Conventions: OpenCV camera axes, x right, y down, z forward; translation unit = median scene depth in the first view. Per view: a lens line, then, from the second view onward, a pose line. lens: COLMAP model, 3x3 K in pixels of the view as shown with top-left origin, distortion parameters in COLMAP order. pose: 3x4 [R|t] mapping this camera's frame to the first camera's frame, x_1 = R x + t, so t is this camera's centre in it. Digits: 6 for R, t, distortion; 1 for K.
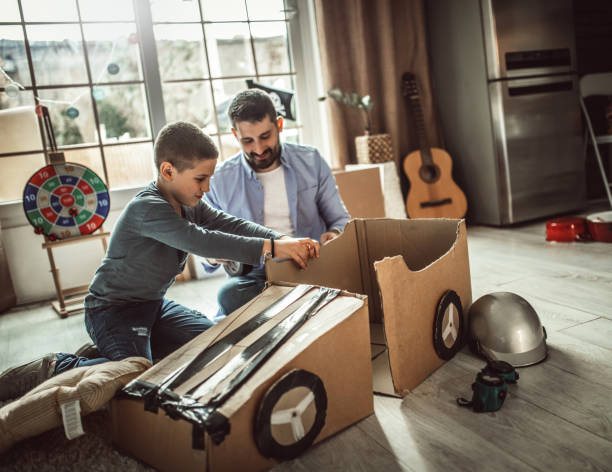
lens RADIAL K [[695.8, 0, 326.1], [0, 695.8, 235.6], [0, 0, 1]] dist [0.008060, 0.020671]
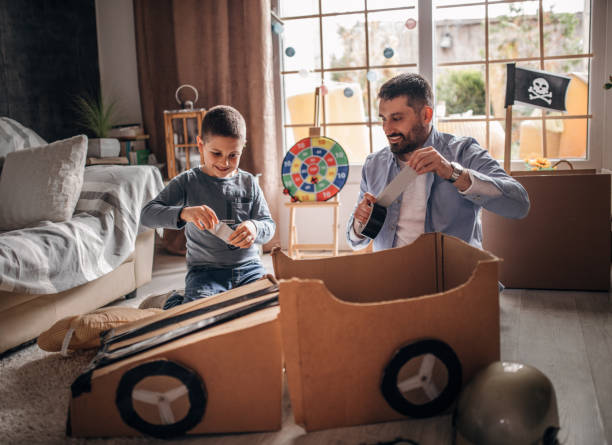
lens RADIAL K [[648.2, 0, 291.8], [0, 648.2, 224.6], [0, 0, 1]] dist [-0.020405, -0.004731]
pose [[0.690543, 0.182157, -0.699978, 0.366185], [-0.148684, 0.982849, 0.109089, -0.071310], [0.707844, 0.028745, 0.705783, 0.215930]]
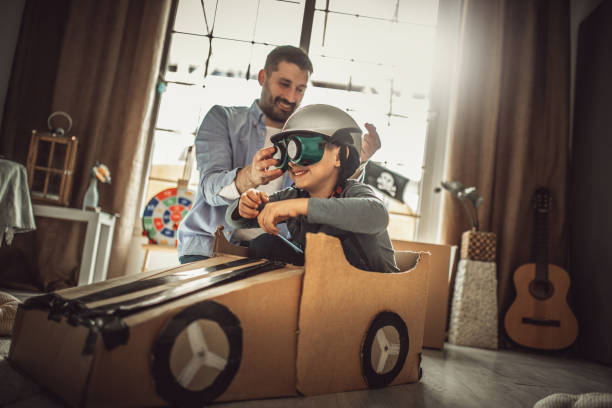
lens RADIAL K [[593.7, 0, 306.0], [0, 593.7, 204.0], [0, 0, 1]] dist [-0.017991, 0.008615]
pose [[0.870477, 0.164738, -0.463822, 0.279034], [-0.291327, 0.931980, -0.215733, 0.081134], [0.396733, 0.322915, 0.859261, 0.211558]]
